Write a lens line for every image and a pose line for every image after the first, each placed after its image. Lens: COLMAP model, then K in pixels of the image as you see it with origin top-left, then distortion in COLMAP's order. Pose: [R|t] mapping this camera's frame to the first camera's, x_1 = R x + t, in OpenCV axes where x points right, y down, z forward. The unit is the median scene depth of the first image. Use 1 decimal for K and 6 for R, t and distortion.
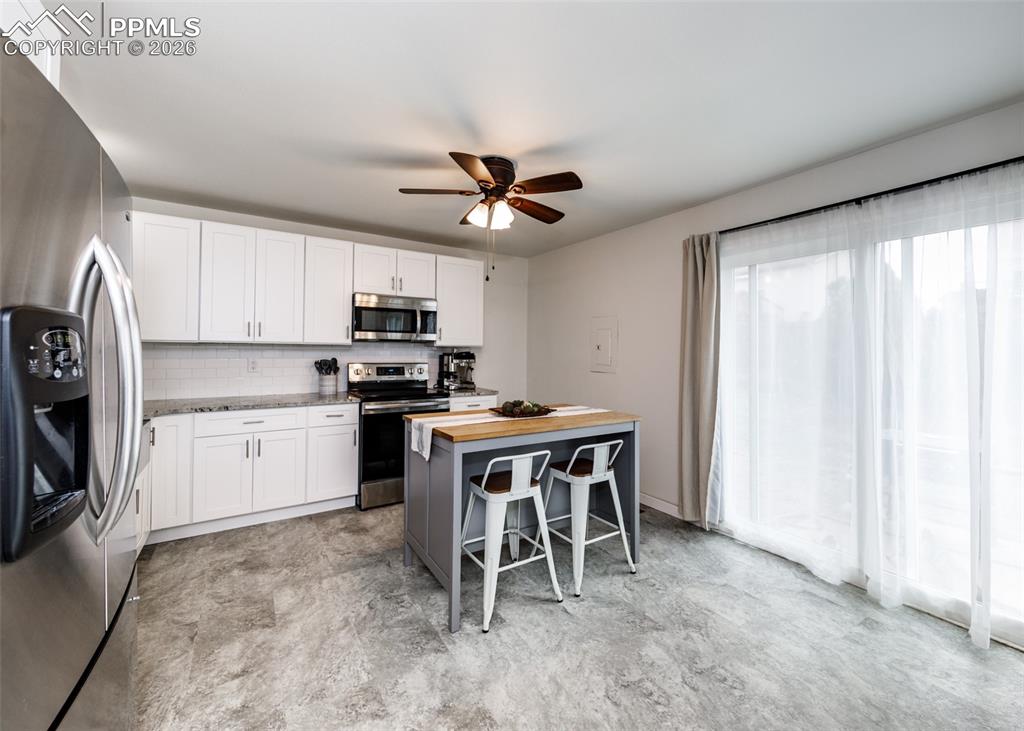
lens RADIAL K [[421.5, 0, 519.0], [0, 421.5, 344.1], [0, 0, 1]] dist [0.002208, 0.000576]
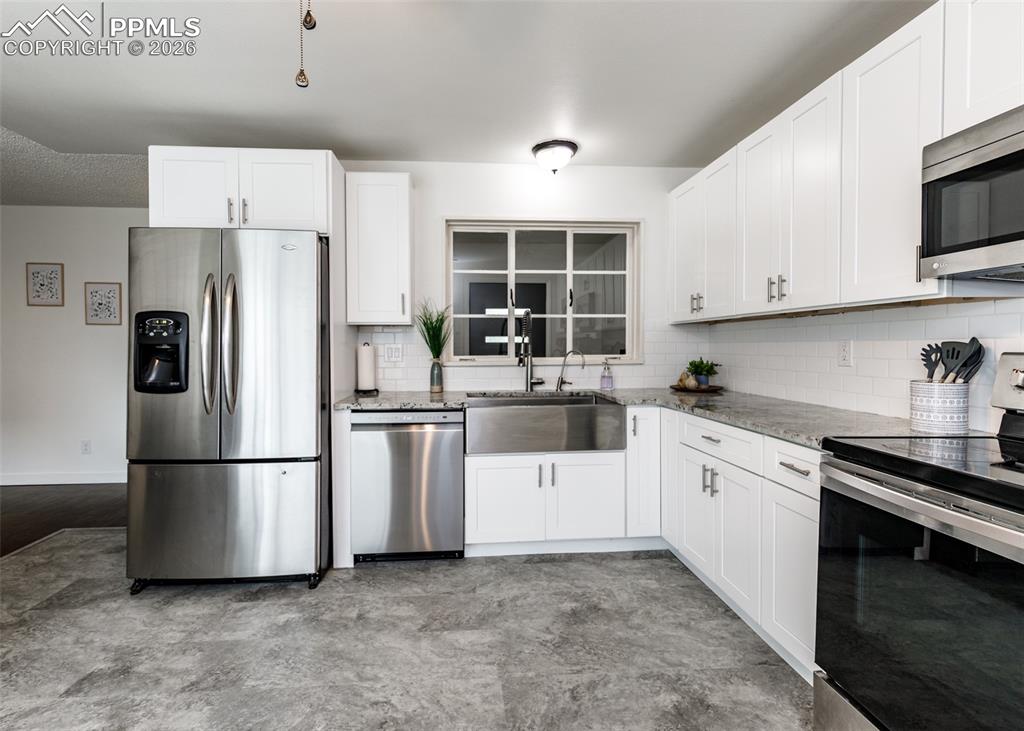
lens RADIAL K [[492.7, 0, 494.6], [0, 492.7, 353.9], [0, 0, 1]] dist [0.003196, -0.001177]
pose [[-0.476328, 0.007841, -0.879232, 0.173196], [0.005394, 0.999967, 0.005996, 0.057597], [0.879251, -0.001886, -0.476355, 1.139498]]
